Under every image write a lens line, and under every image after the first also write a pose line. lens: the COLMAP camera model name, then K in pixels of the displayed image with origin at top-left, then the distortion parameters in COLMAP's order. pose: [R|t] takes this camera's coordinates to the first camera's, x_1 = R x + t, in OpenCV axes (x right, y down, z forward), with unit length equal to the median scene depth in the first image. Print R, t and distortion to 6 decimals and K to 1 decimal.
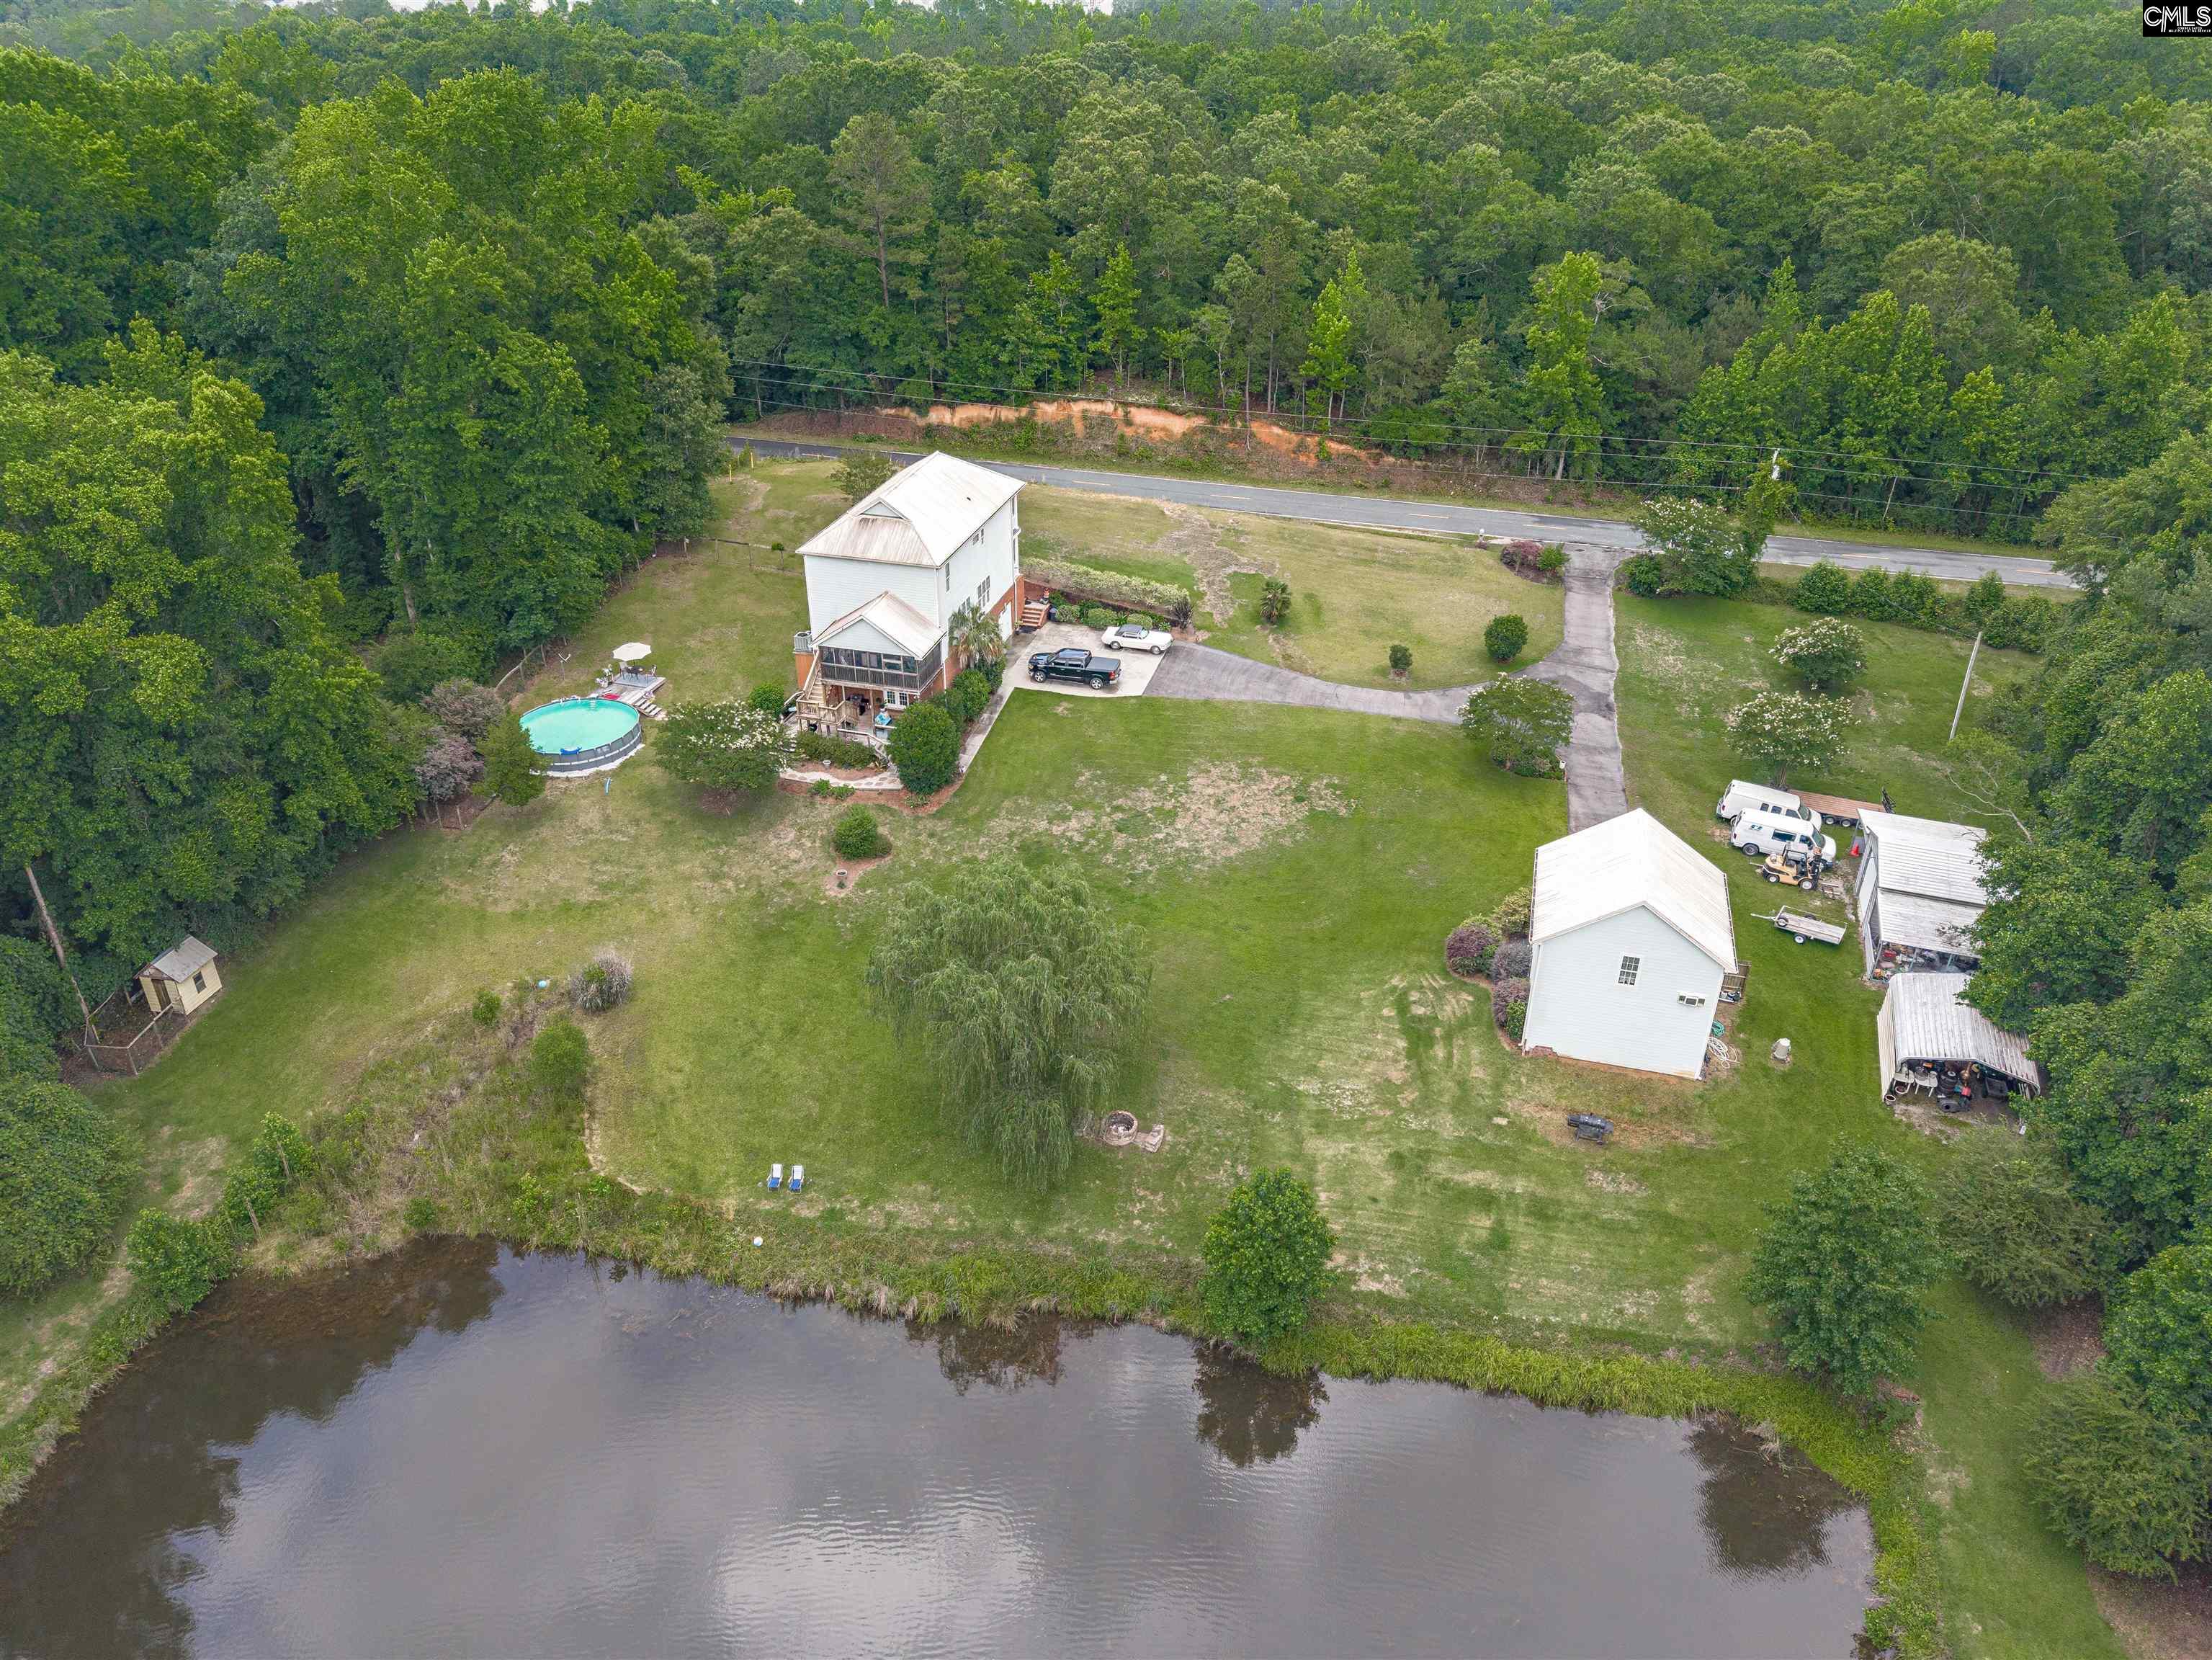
lens RADIAL K [[1542.6, 0, 1113.2], [0, 1542.6, 875.2], [0, 0, 1]] dist [0.066557, -0.183147]
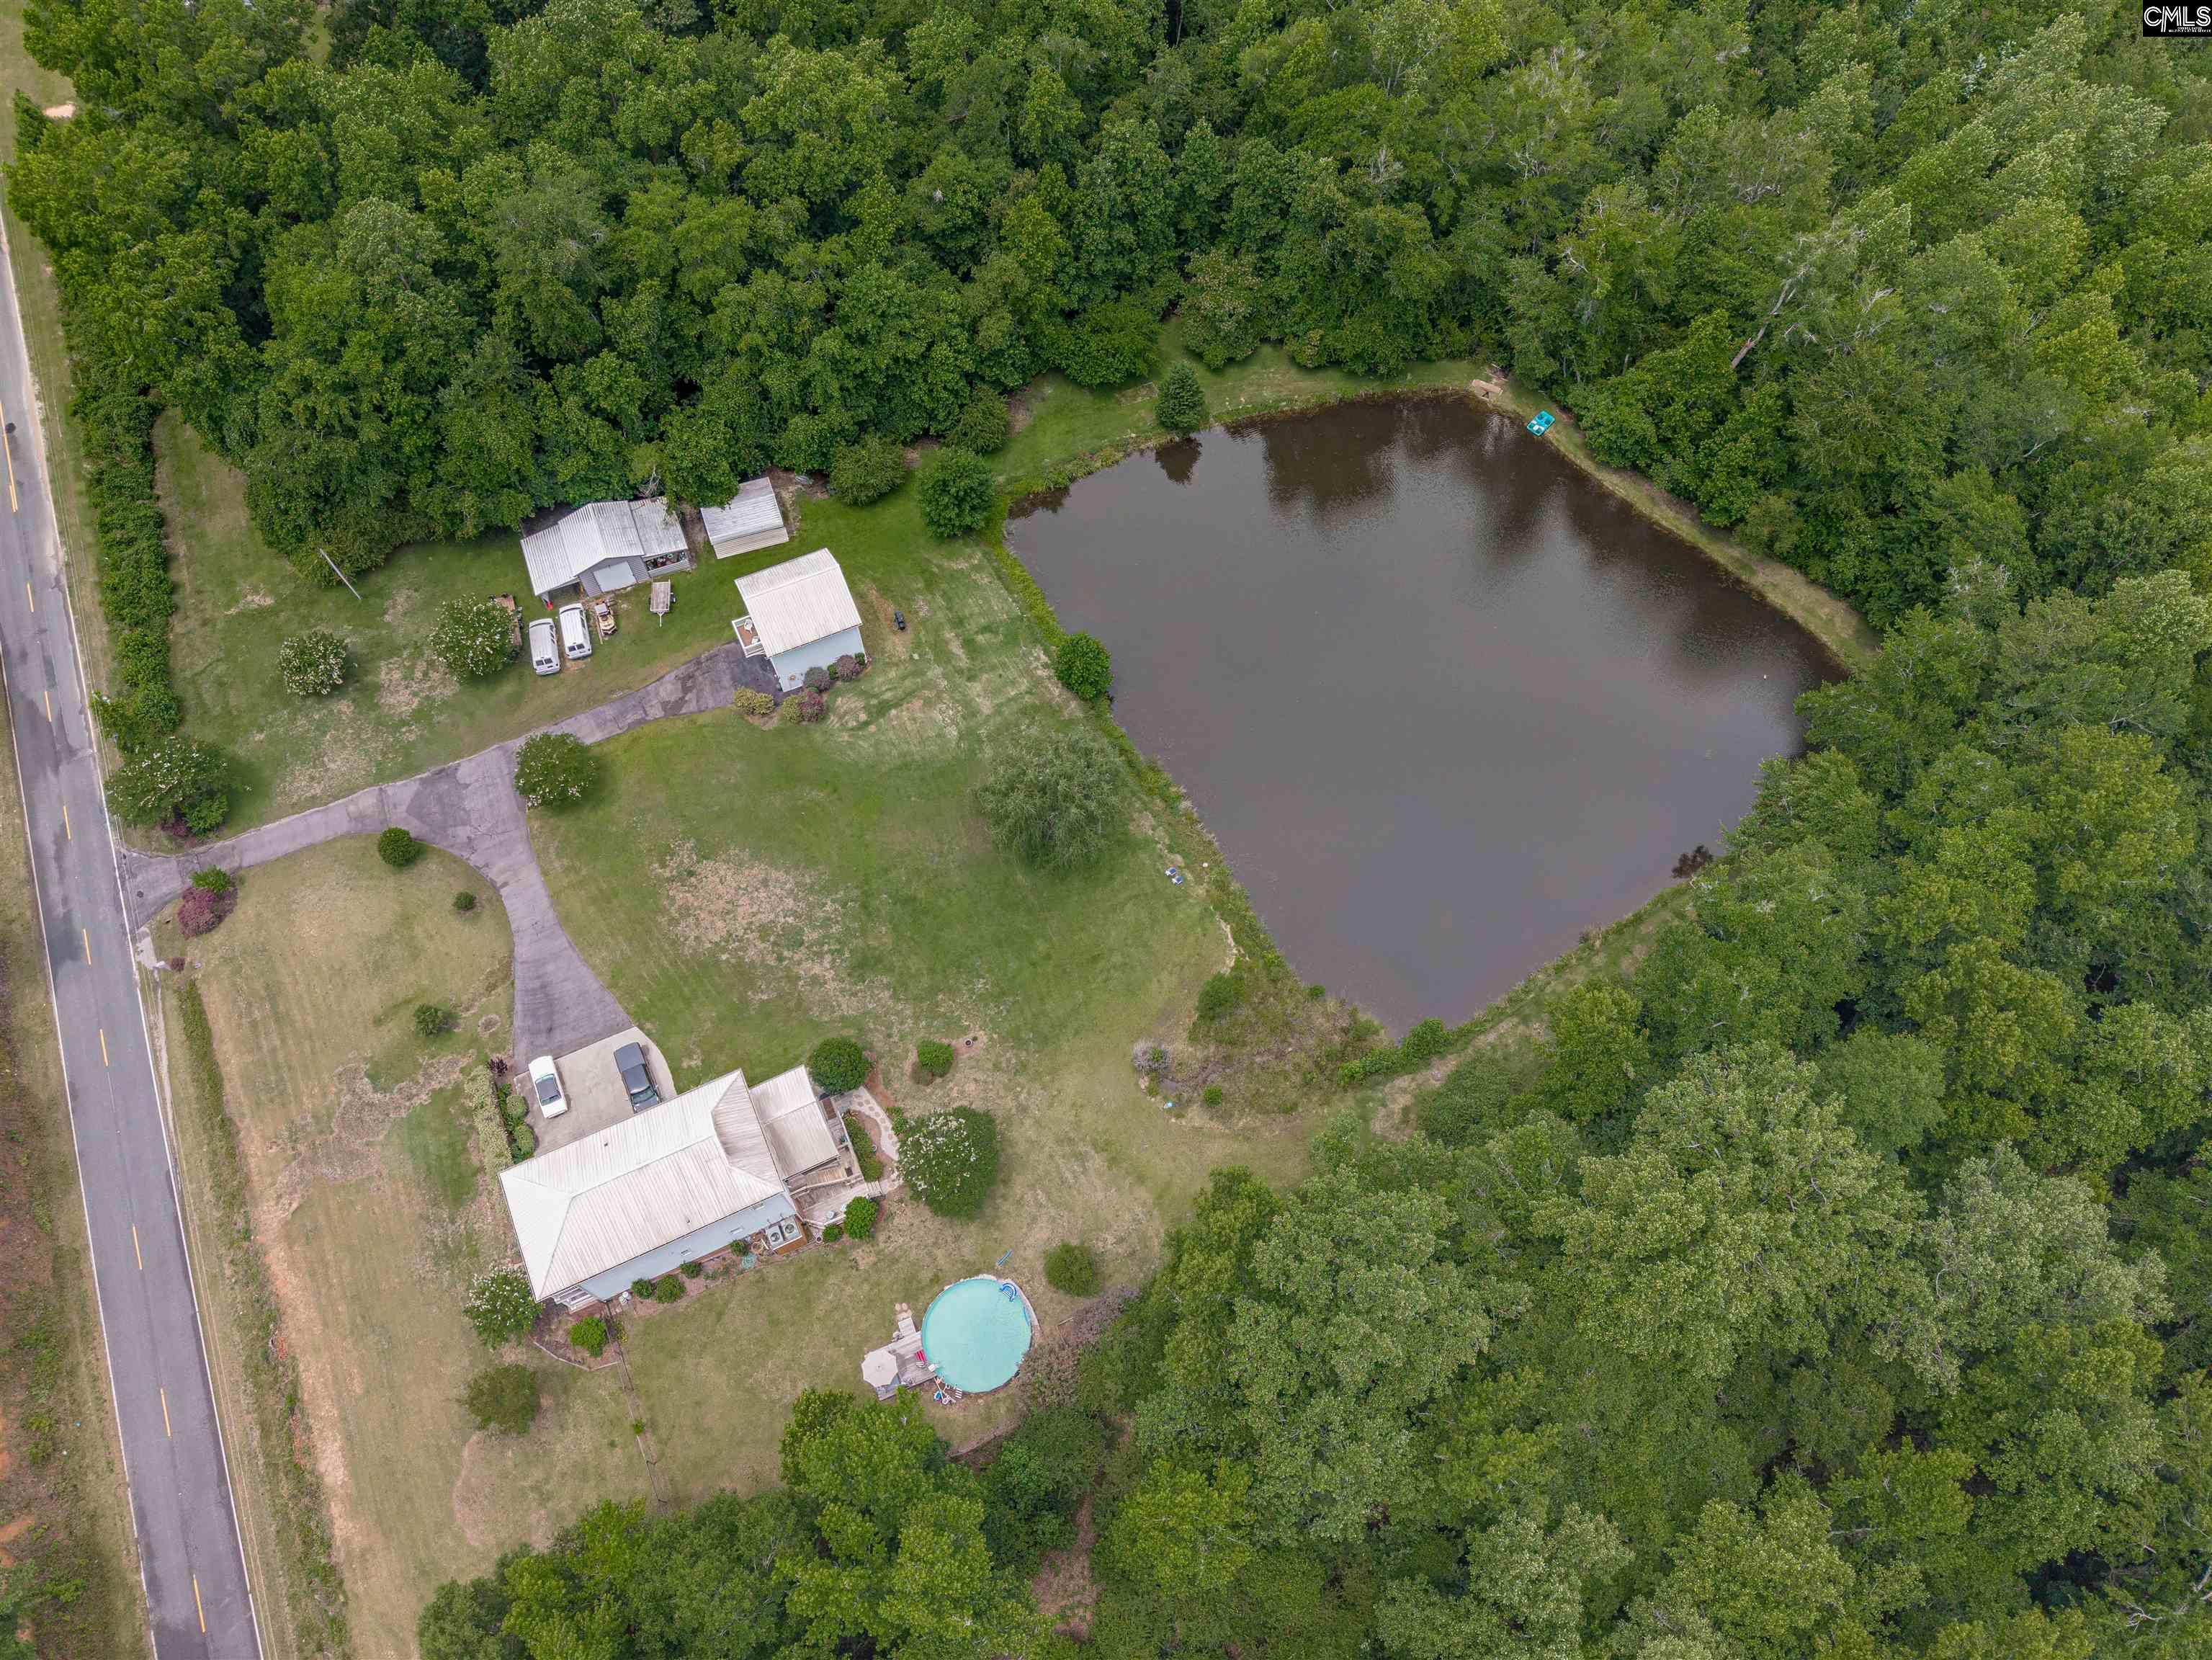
lens RADIAL K [[1542.6, 0, 1113.2], [0, 1542.6, 875.2], [0, 0, 1]] dist [0.066557, -0.183147]
pose [[-0.650002, -0.681790, 0.335649, -0.536638], [0.388637, 0.081319, 0.917795, -1.069812], [-0.653038, 0.727014, 0.212111, 0.426180]]
